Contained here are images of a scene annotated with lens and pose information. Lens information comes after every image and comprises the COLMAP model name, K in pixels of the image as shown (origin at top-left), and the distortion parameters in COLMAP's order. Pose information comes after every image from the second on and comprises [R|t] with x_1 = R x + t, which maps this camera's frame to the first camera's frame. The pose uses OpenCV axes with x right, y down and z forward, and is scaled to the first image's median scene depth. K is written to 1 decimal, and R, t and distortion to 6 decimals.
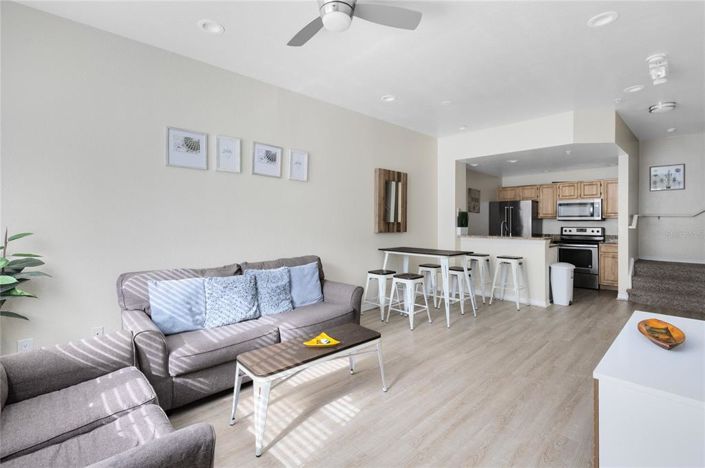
lens RADIAL K [[331.2, 0, 351.7], [0, 331.2, 229.1], [0, 0, 1]] dist [0.000862, 0.000042]
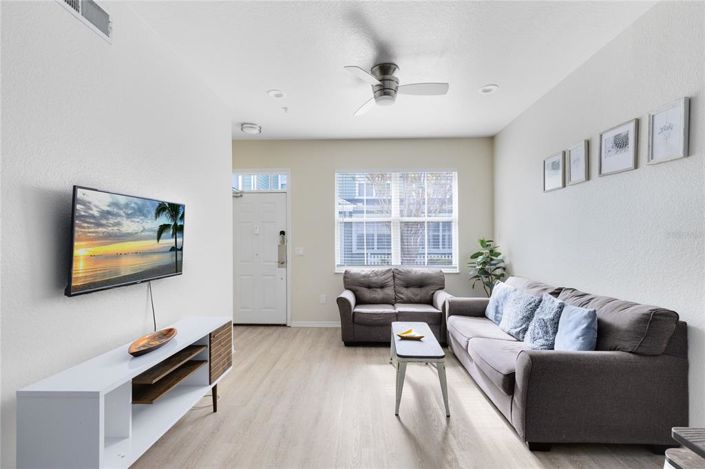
lens RADIAL K [[331.2, 0, 351.2], [0, 331.2, 237.0], [0, 0, 1]] dist [0.000862, 0.000042]
pose [[-0.712656, 0.001234, -0.701513, 0.613488], [-0.004208, 0.999973, 0.006034, -0.030453], [0.701501, 0.007252, -0.712631, 1.111006]]
